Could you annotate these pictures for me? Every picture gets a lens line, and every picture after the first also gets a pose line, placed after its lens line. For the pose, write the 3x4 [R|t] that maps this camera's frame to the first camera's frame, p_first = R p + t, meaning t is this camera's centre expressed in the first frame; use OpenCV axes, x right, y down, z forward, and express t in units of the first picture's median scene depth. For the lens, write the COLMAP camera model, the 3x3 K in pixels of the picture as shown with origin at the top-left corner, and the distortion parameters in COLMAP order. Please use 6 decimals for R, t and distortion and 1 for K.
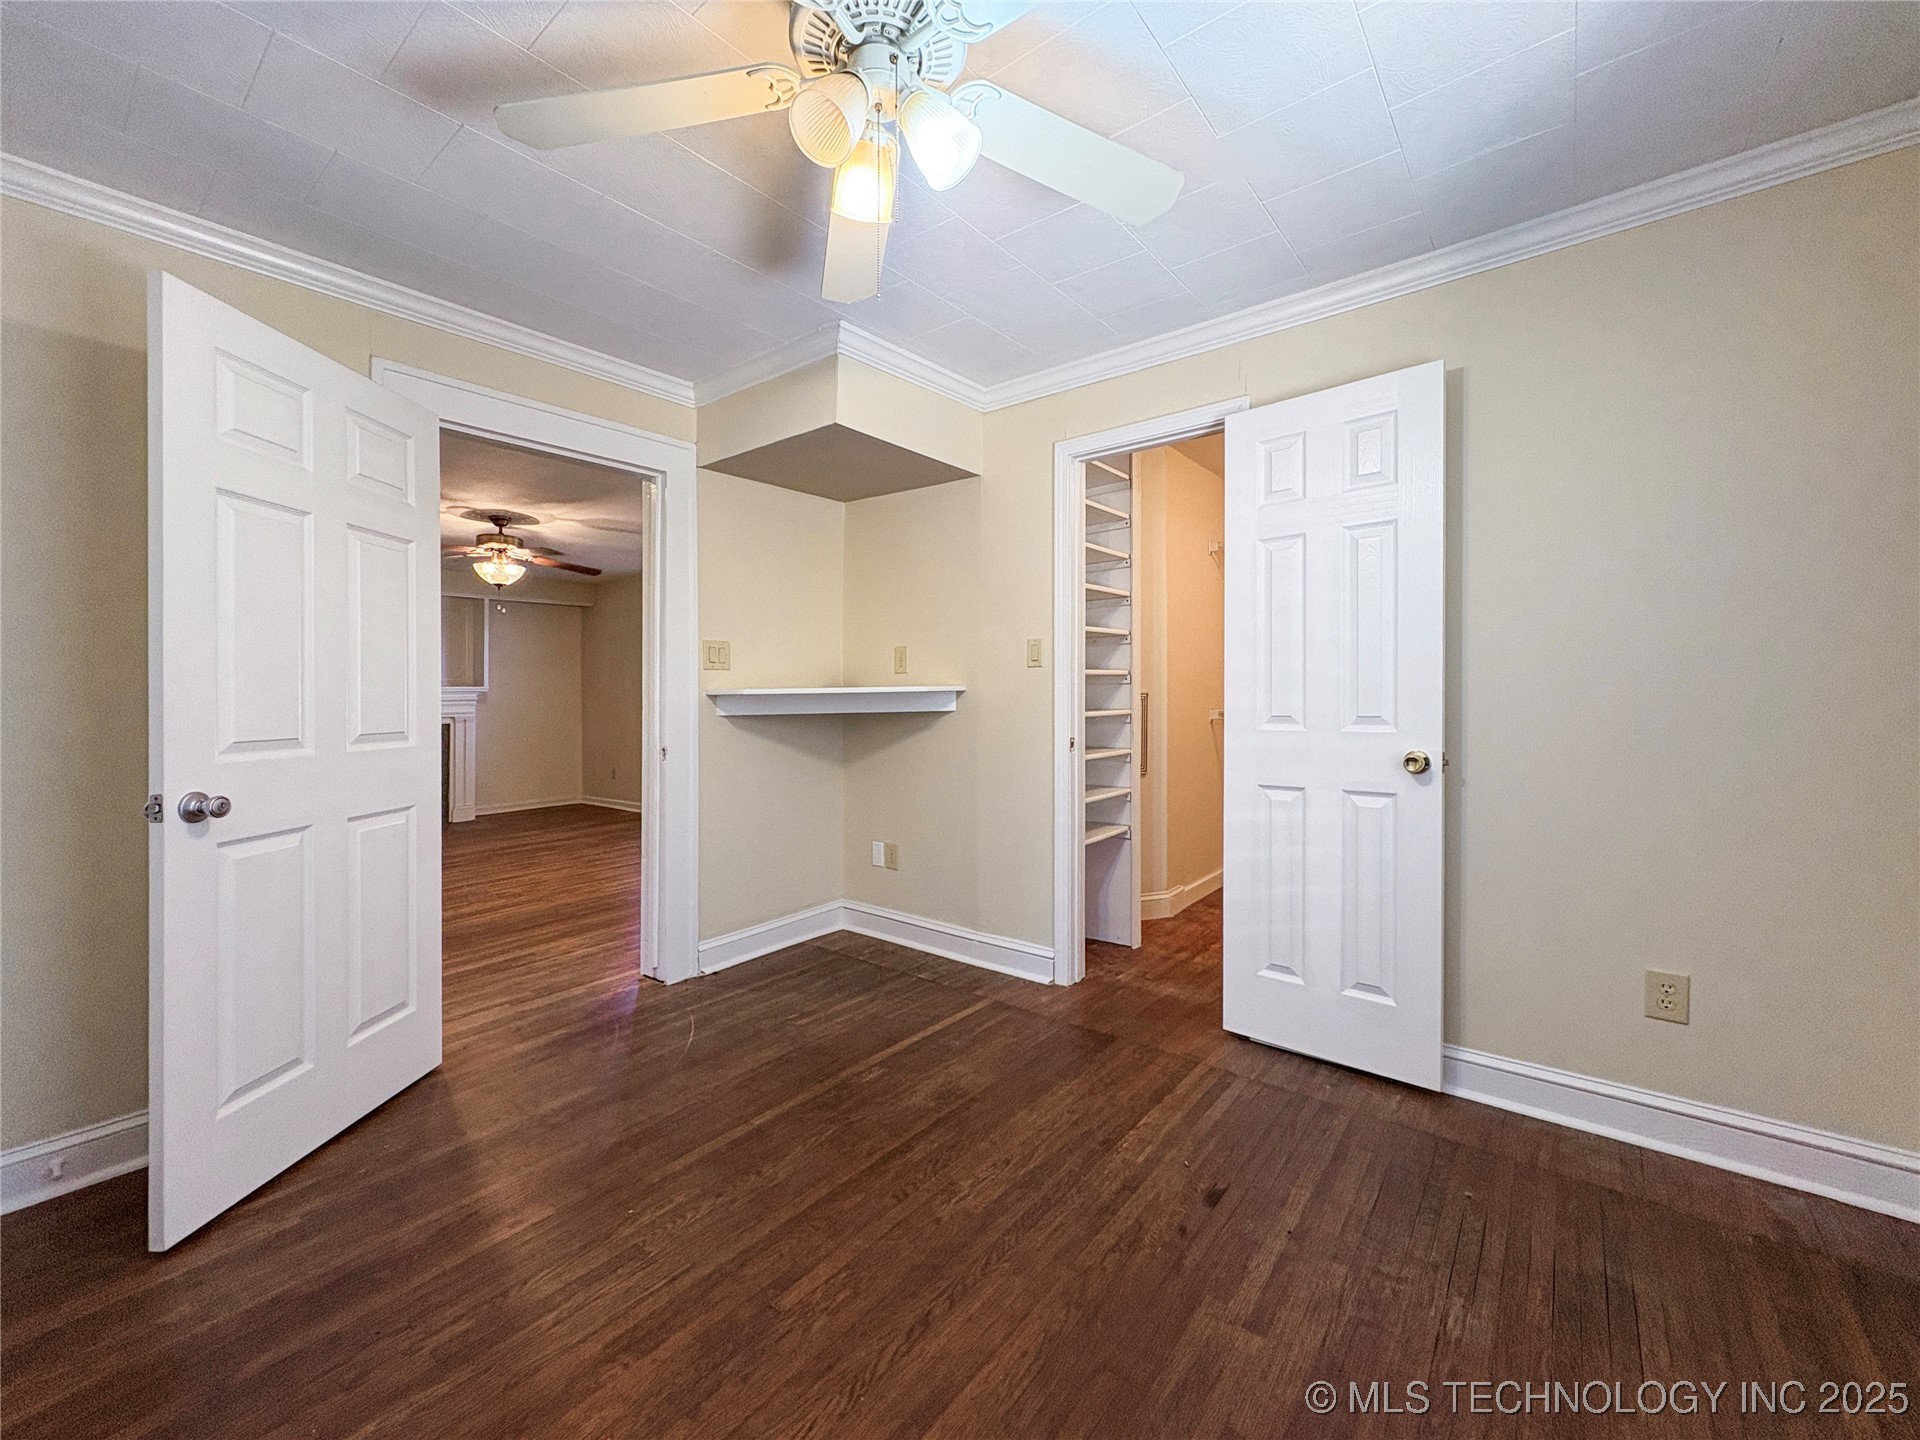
lens RADIAL K [[783.1, 0, 977.7], [0, 783.1, 671.1], [0, 0, 1]] dist [-0.000214, 0.000410]
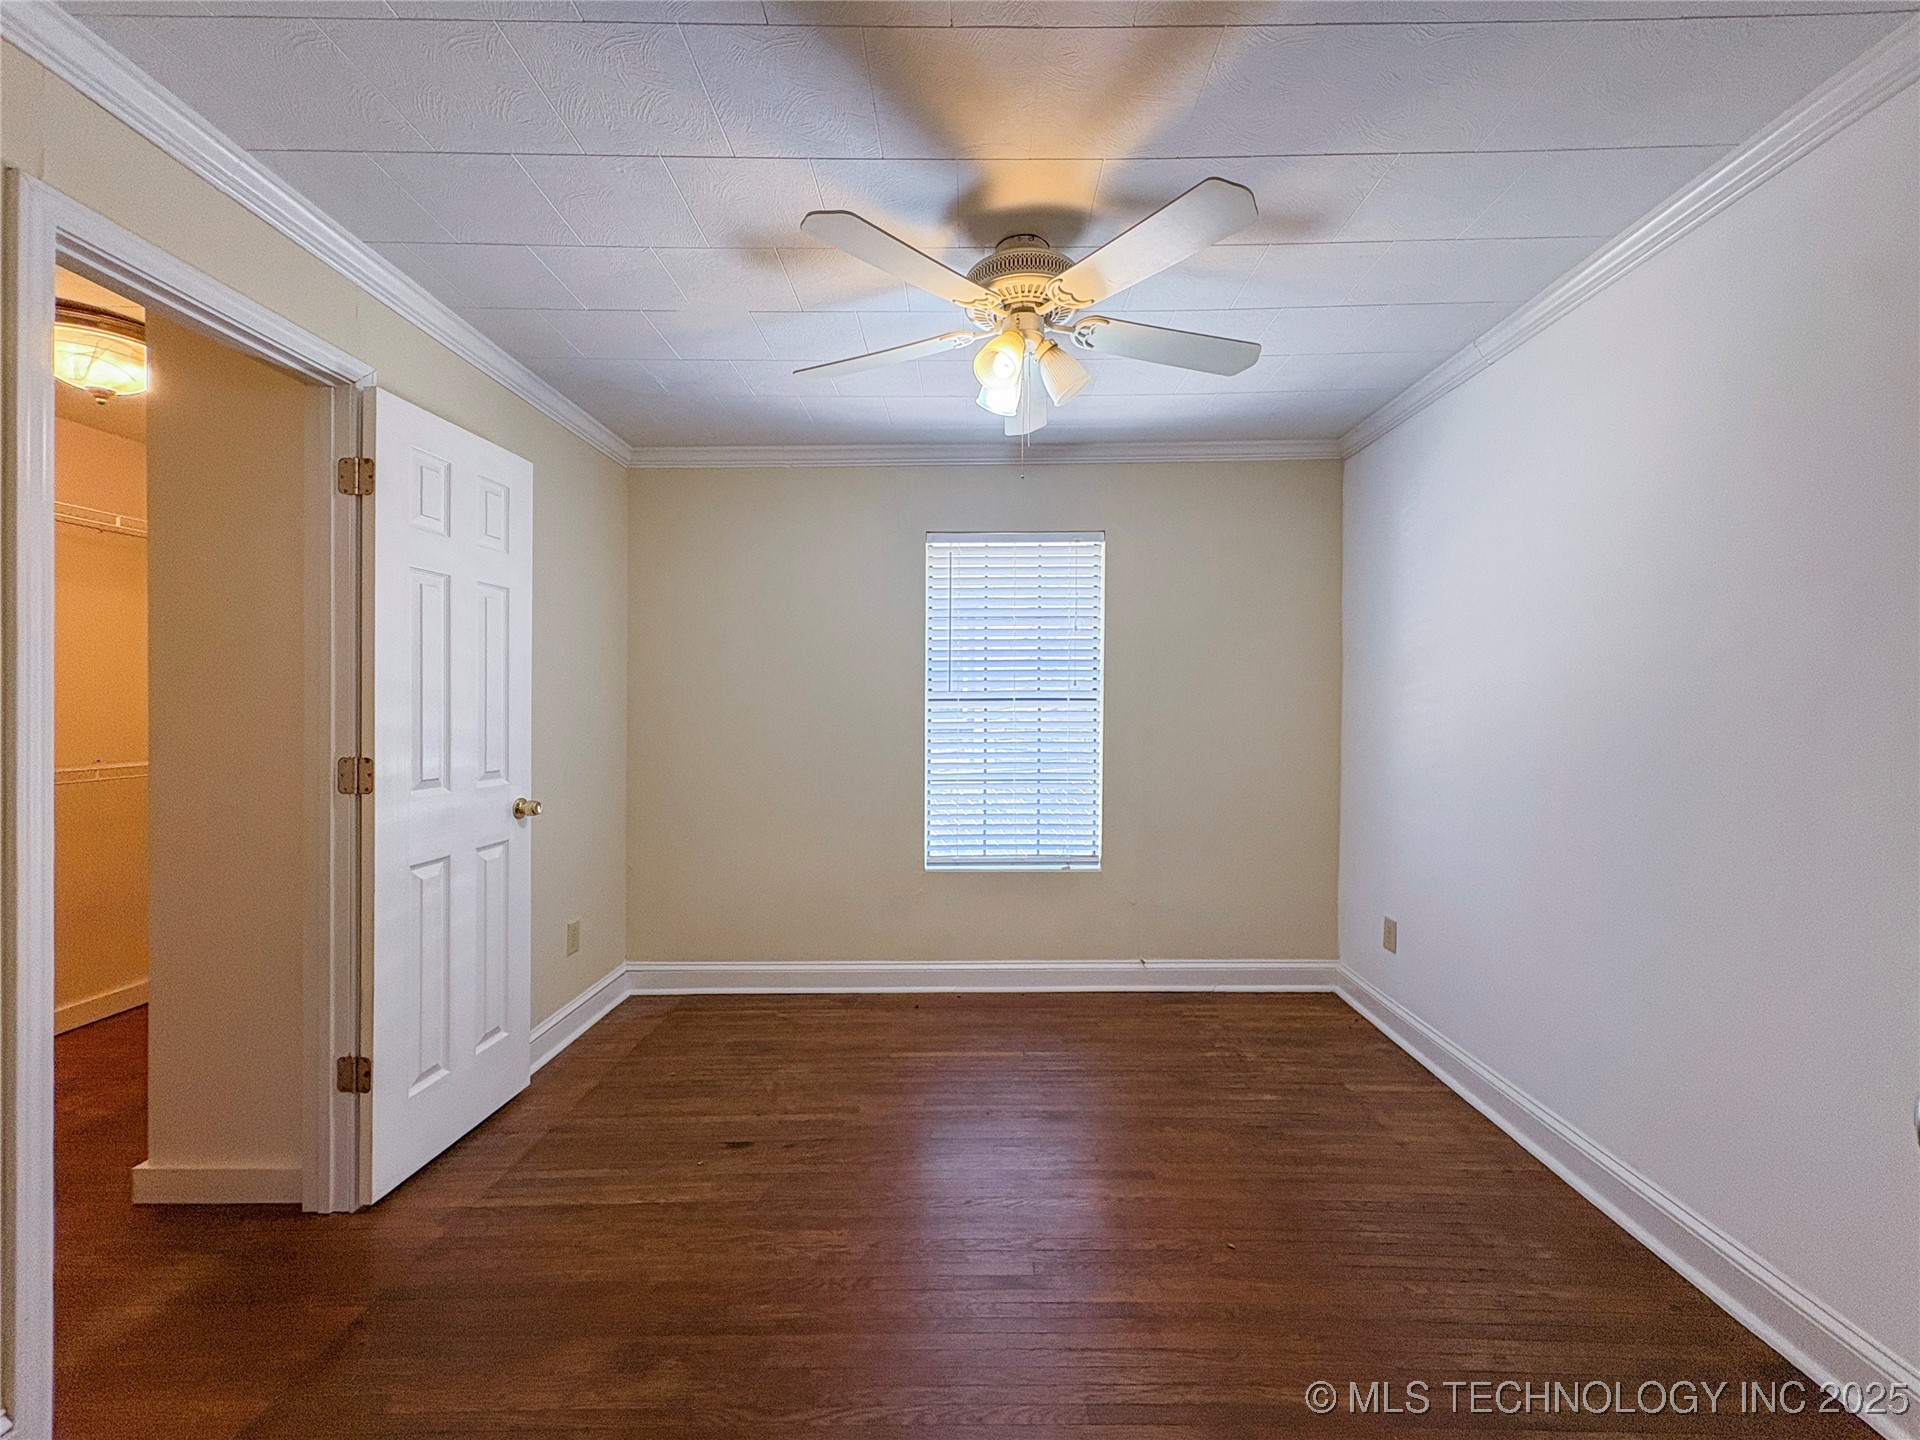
lens RADIAL K [[783.1, 0, 964.8], [0, 783.1, 719.9], [0, 0, 1]] dist [-0.000214, 0.000410]
pose [[-0.603540, 0.008041, 0.797292, -0.735608], [0.000700, 0.999954, -0.009555, -0.000803], [-0.797332, -0.005209, -0.603518, 1.167043]]
